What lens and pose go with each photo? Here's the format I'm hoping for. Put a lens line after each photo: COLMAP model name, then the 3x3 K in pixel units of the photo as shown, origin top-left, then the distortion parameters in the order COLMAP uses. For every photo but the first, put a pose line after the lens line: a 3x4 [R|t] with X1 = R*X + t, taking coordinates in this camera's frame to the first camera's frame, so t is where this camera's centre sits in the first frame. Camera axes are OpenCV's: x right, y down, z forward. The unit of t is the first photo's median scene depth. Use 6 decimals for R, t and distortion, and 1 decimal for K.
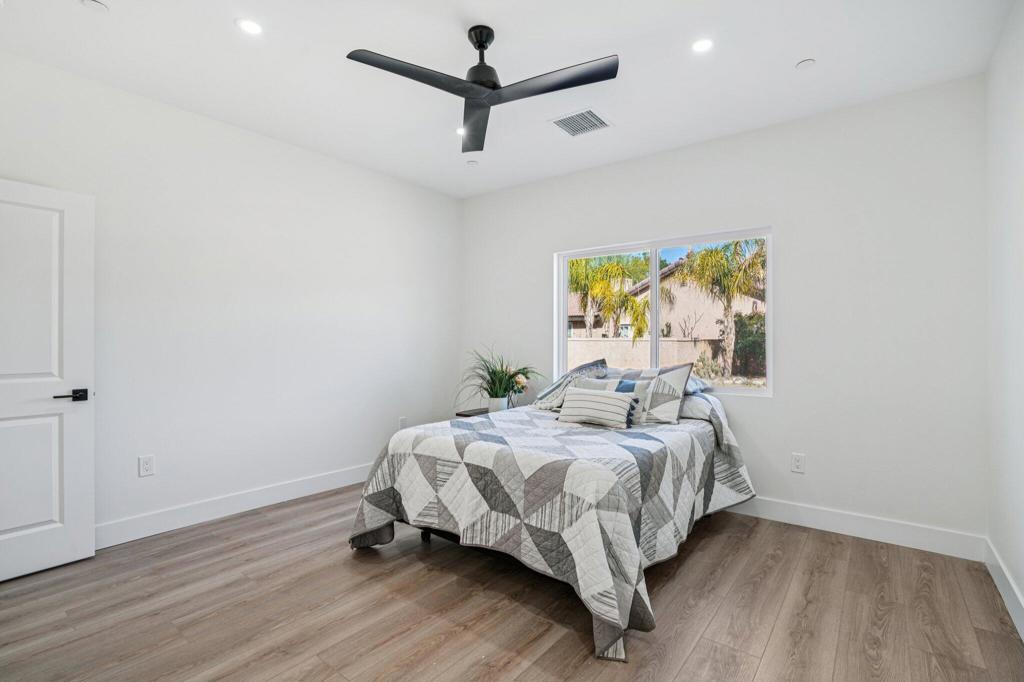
lens RADIAL K [[487.8, 0, 509.6], [0, 487.8, 341.6], [0, 0, 1]] dist [-0.035340, 0.005551]
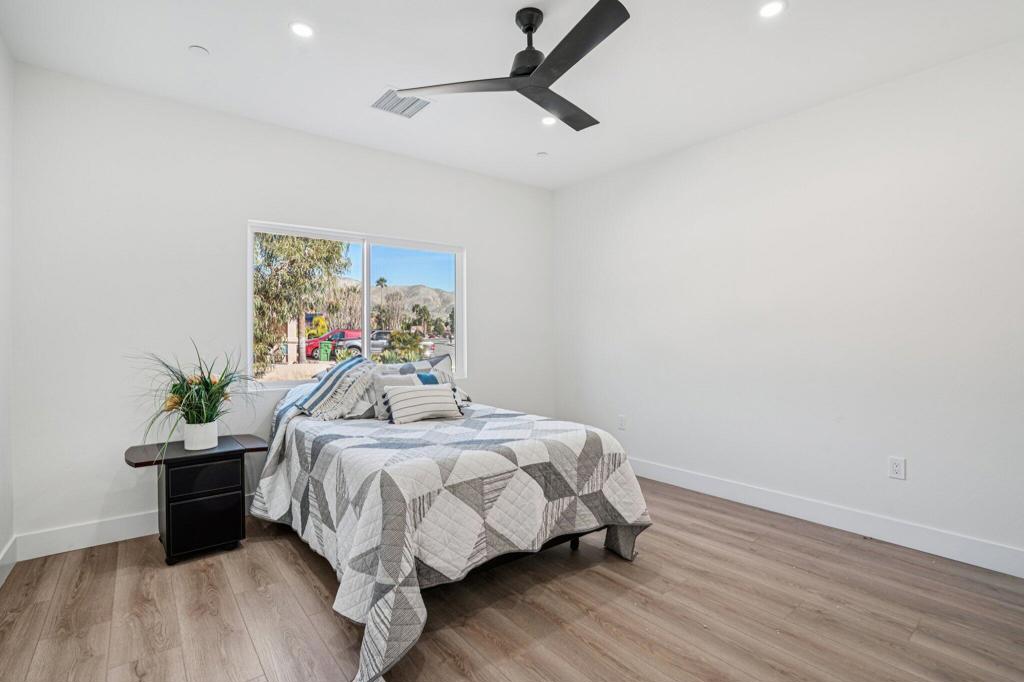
lens RADIAL K [[487.8, 0, 509.4], [0, 487.8, 338.2], [0, 0, 1]] dist [-0.035340, 0.005551]
pose [[0.205893, -0.006529, 0.978553, -1.068366], [-0.002649, 0.999970, 0.007229, -0.001195], [-0.978571, -0.004080, 0.205869, 0.897107]]
